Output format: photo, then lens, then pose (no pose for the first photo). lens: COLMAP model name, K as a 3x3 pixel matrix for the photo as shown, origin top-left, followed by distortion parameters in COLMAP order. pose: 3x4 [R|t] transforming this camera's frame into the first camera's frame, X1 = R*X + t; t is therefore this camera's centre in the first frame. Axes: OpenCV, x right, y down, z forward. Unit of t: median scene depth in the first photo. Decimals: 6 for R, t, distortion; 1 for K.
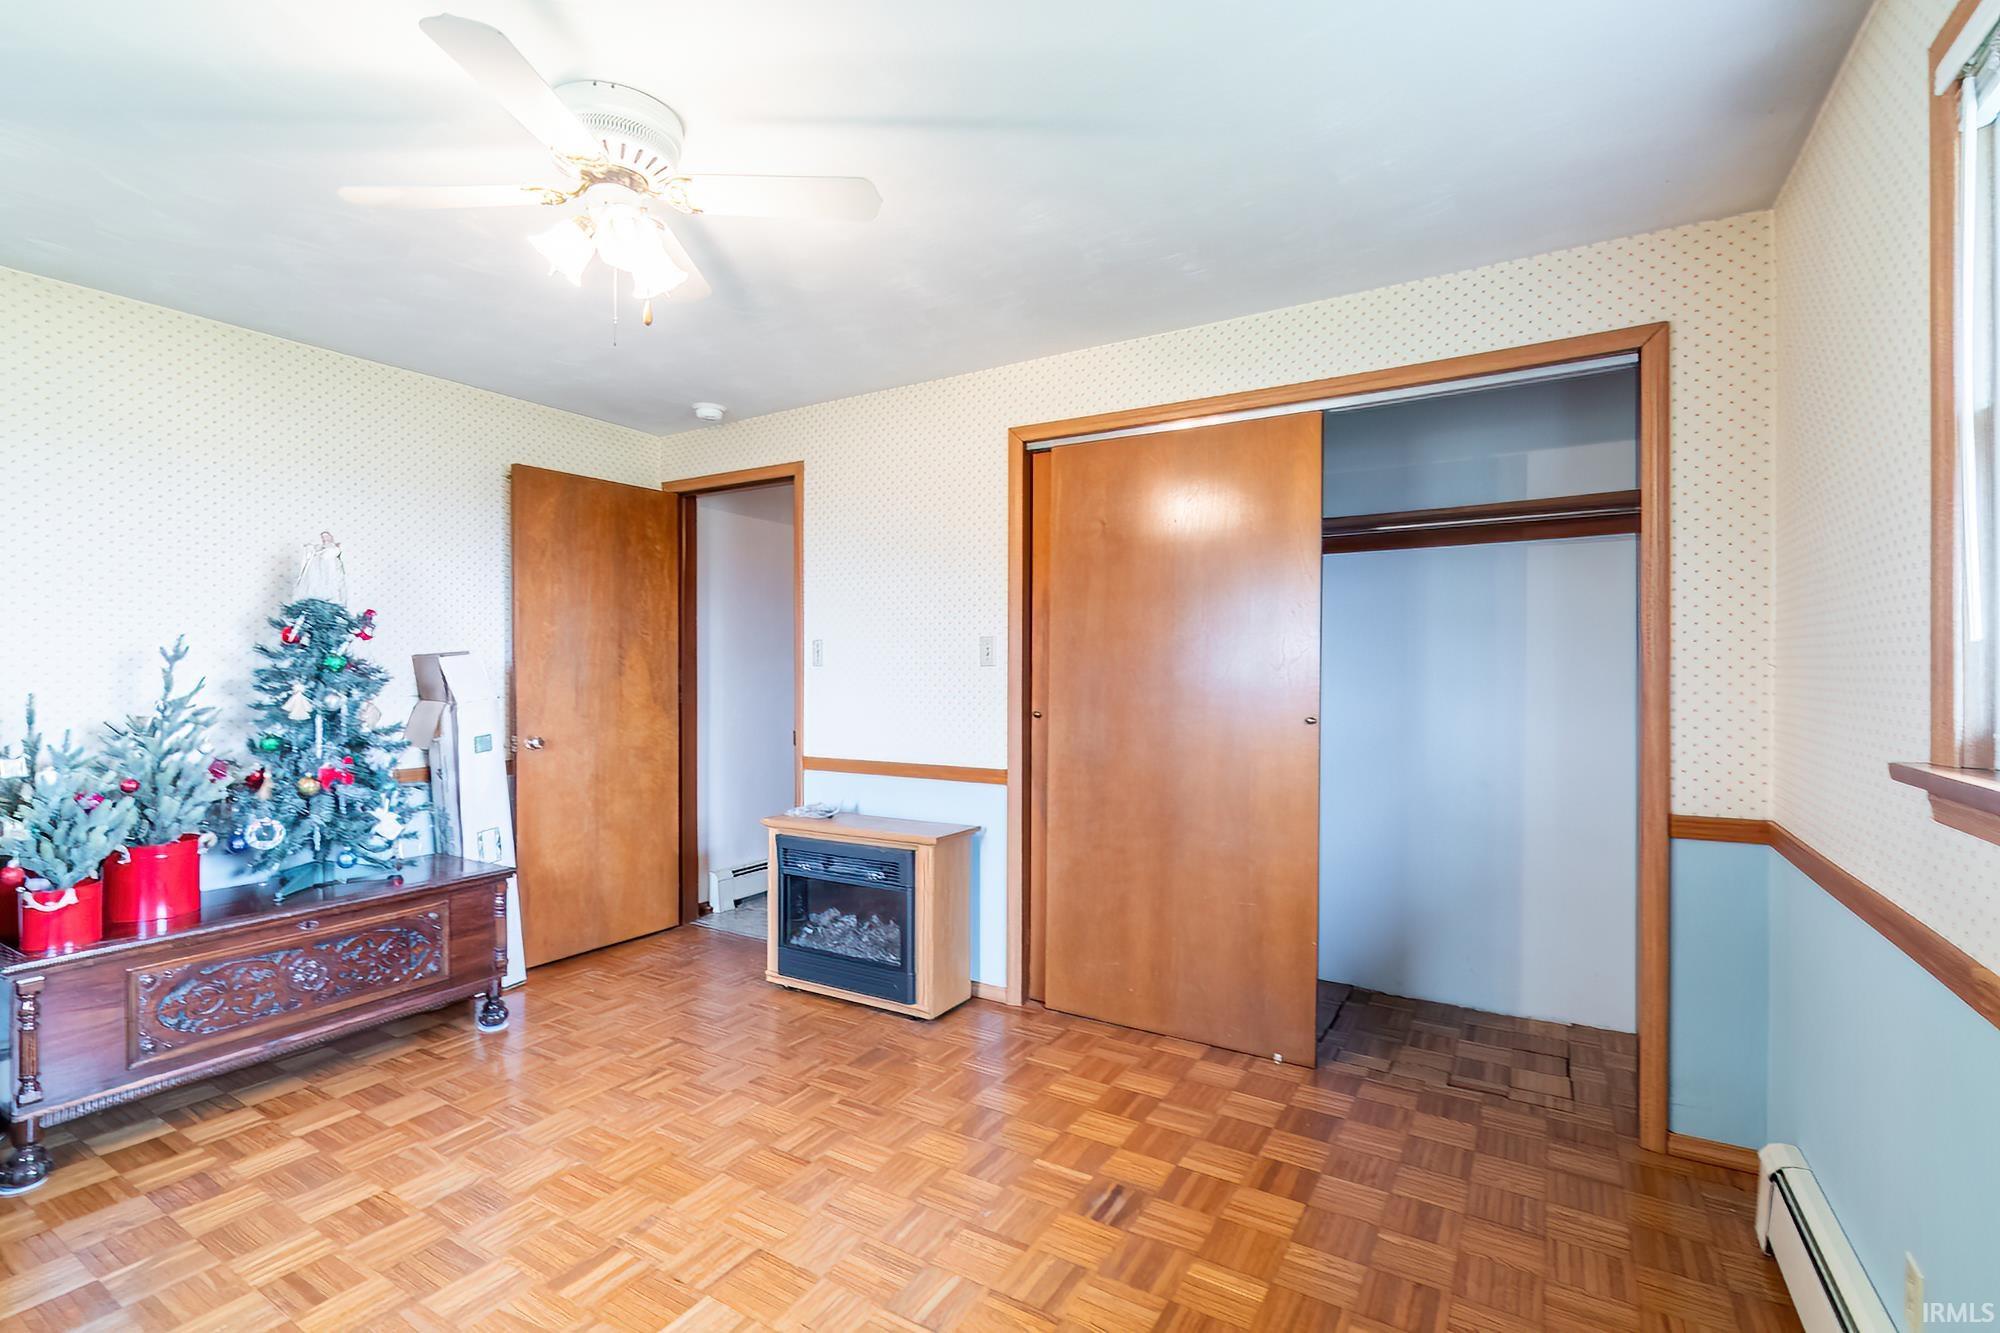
lens RADIAL K [[903.4, 0, 999.1], [0, 903.4, 685.5], [0, 0, 1]] dist [-0.001292, -0.000342]
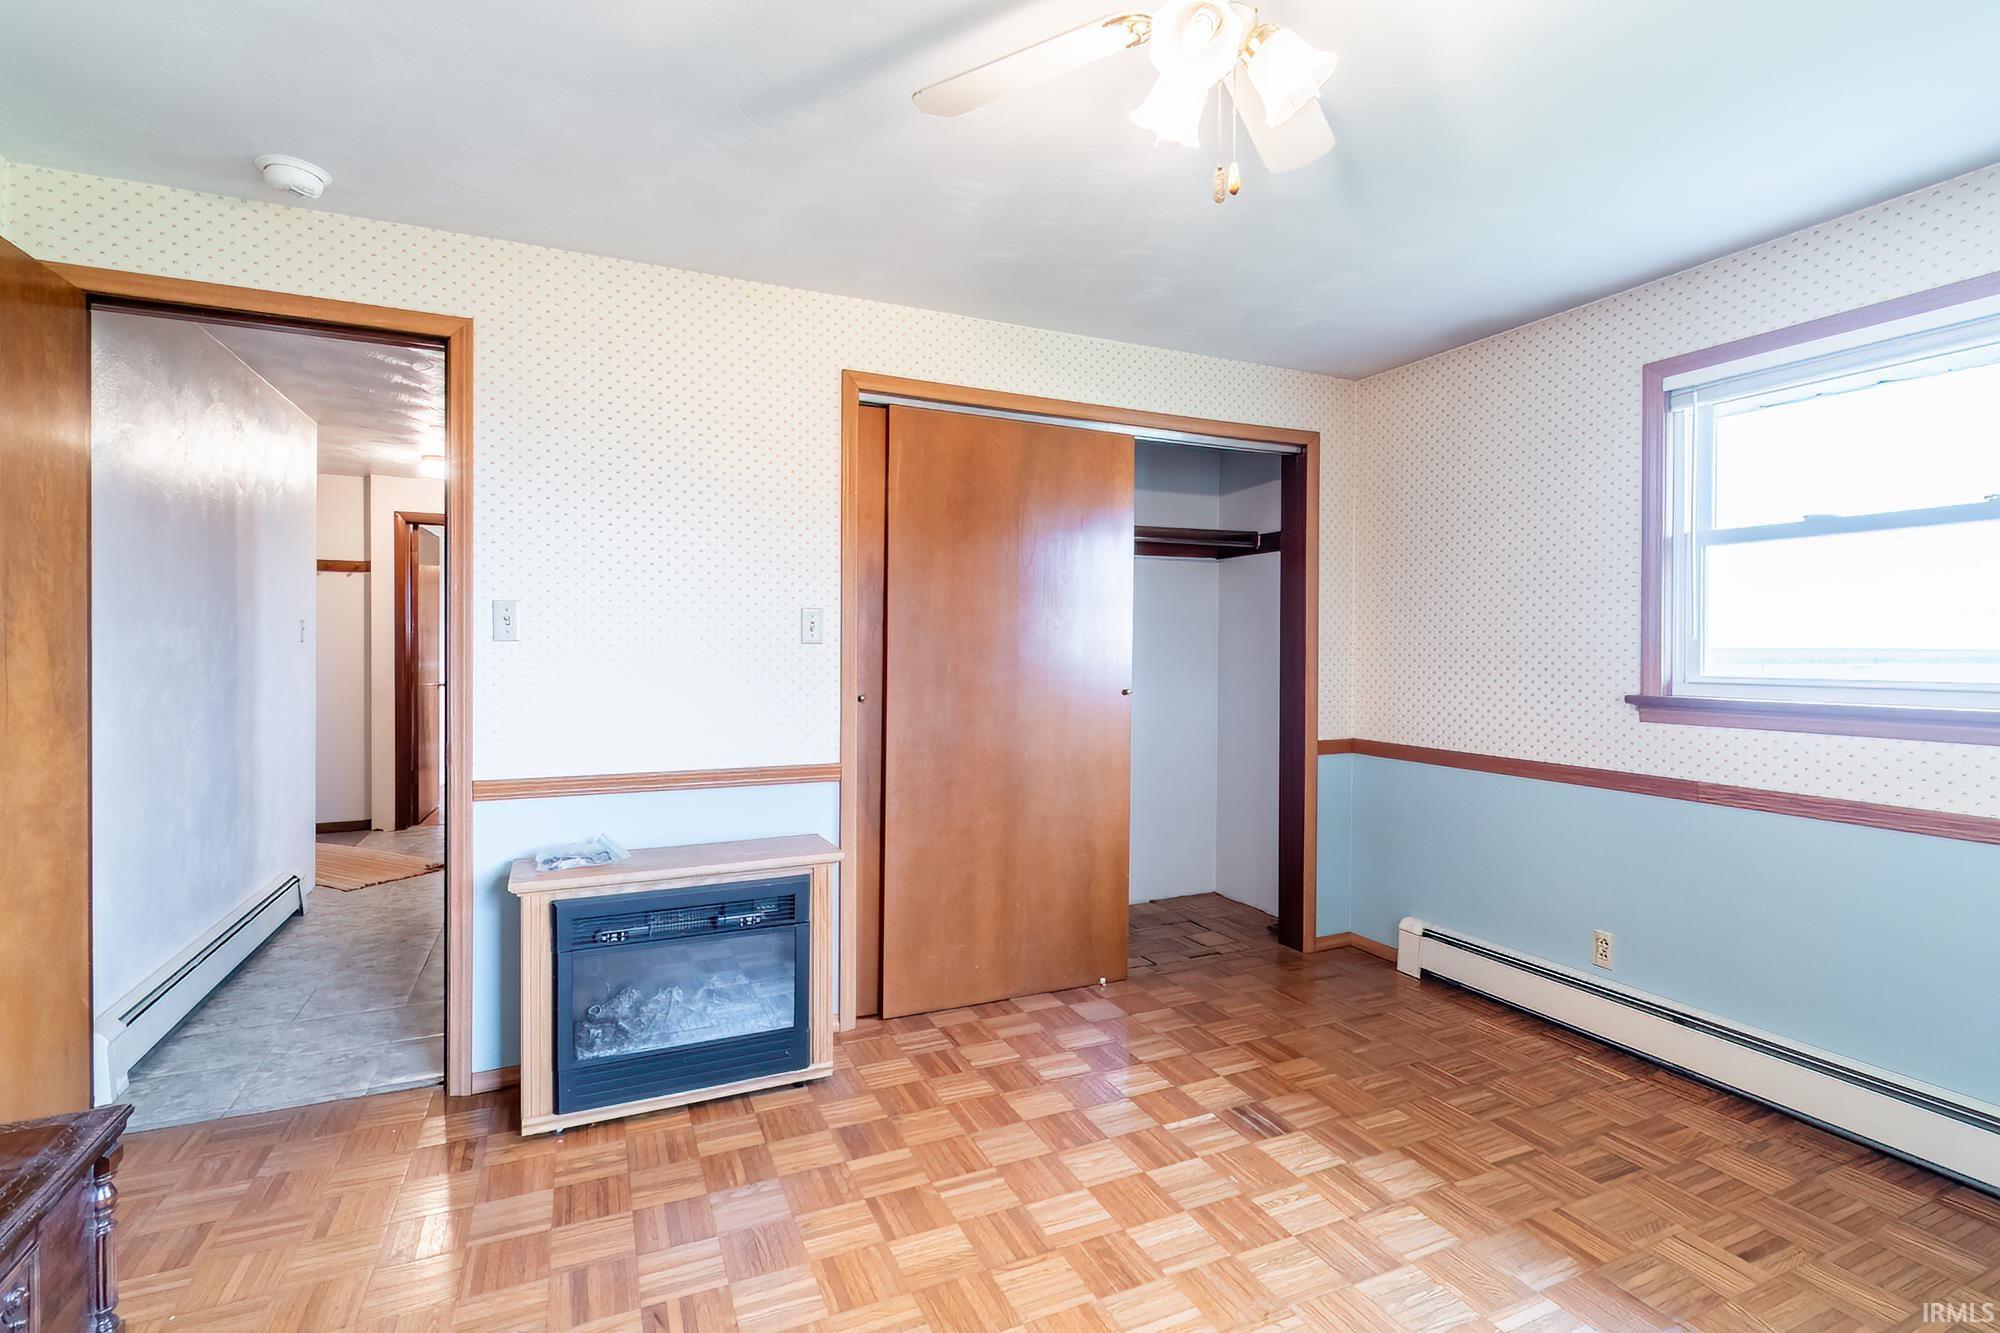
lens RADIAL K [[880.8, 0, 974.6], [0, 880.8, 667.1], [0, 0, 1]] dist [-0.001615, 0.000114]
pose [[0.579466, -0.013233, 0.814889, -0.662381], [0.010900, 0.999905, 0.008487, -0.005412], [-0.814924, 0.003965, 0.579555, 0.441204]]
